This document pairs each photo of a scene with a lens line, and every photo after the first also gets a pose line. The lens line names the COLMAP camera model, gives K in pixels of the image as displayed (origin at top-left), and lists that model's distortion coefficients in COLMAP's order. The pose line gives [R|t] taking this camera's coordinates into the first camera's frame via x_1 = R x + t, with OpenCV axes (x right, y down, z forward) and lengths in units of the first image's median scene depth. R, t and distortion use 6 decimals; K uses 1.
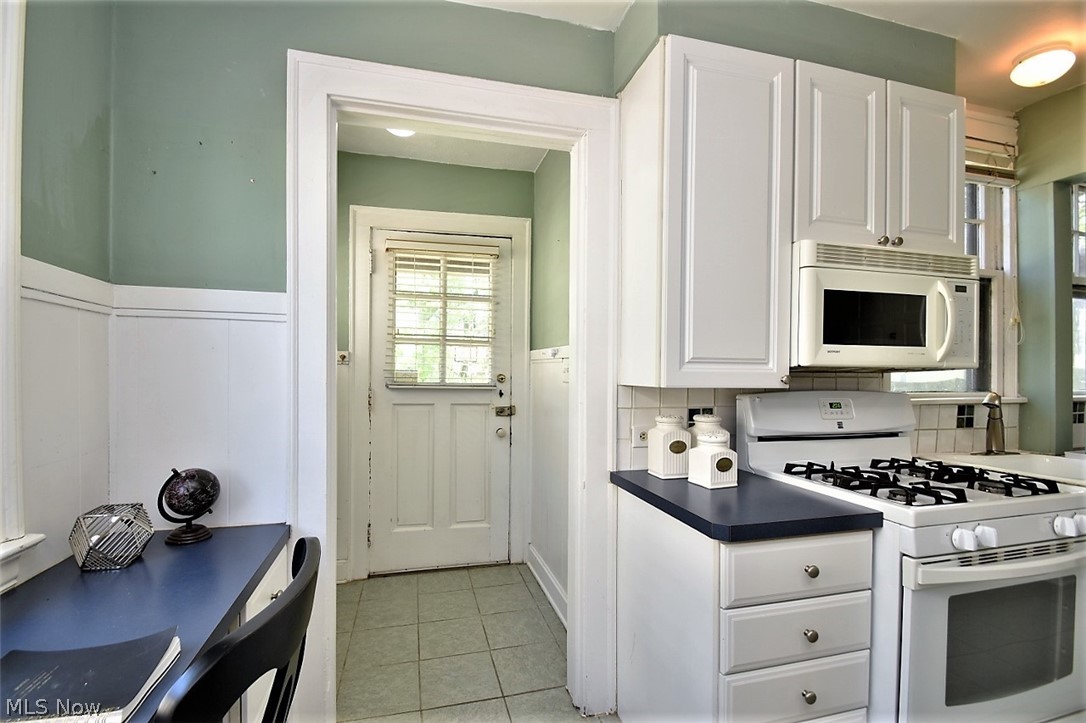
lens RADIAL K [[484.4, 0, 540.1], [0, 484.4, 379.5], [0, 0, 1]] dist [-0.000136, -0.013686]
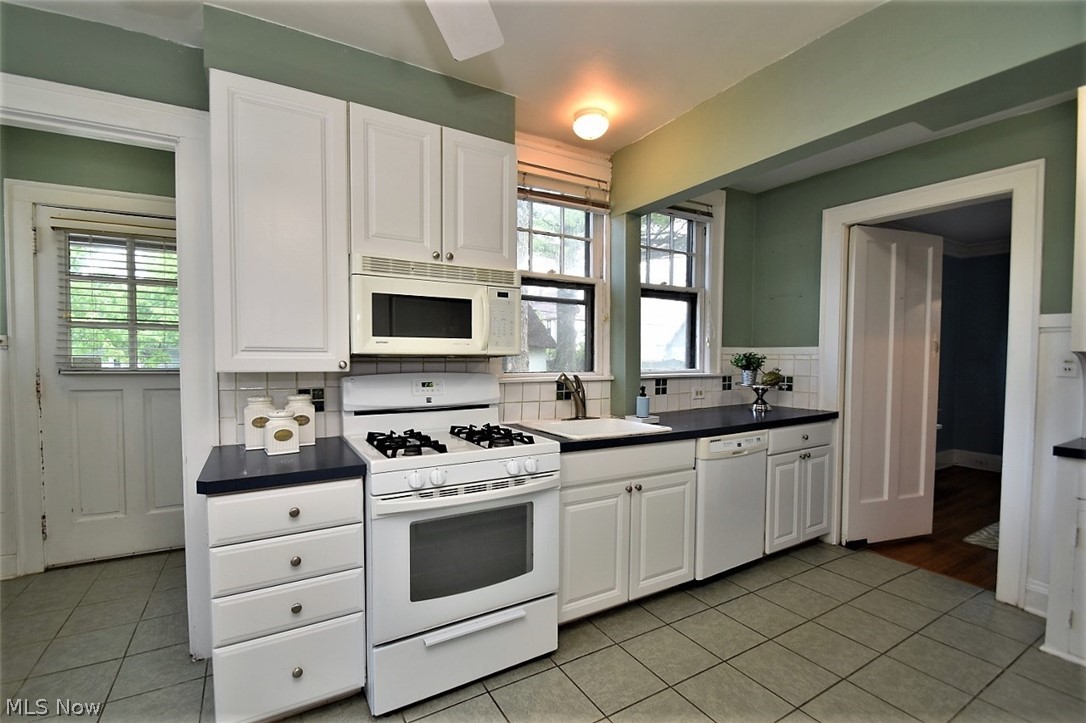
lens RADIAL K [[479.0, 0, 543.6], [0, 479.0, 377.2], [0, 0, 1]] dist [0.001373, -0.012077]
pose [[0.958740, -0.013745, 0.283950, 0.526567], [0.004319, 0.999420, 0.033794, -0.005725], [-0.284250, -0.031173, 0.958243, -0.262412]]
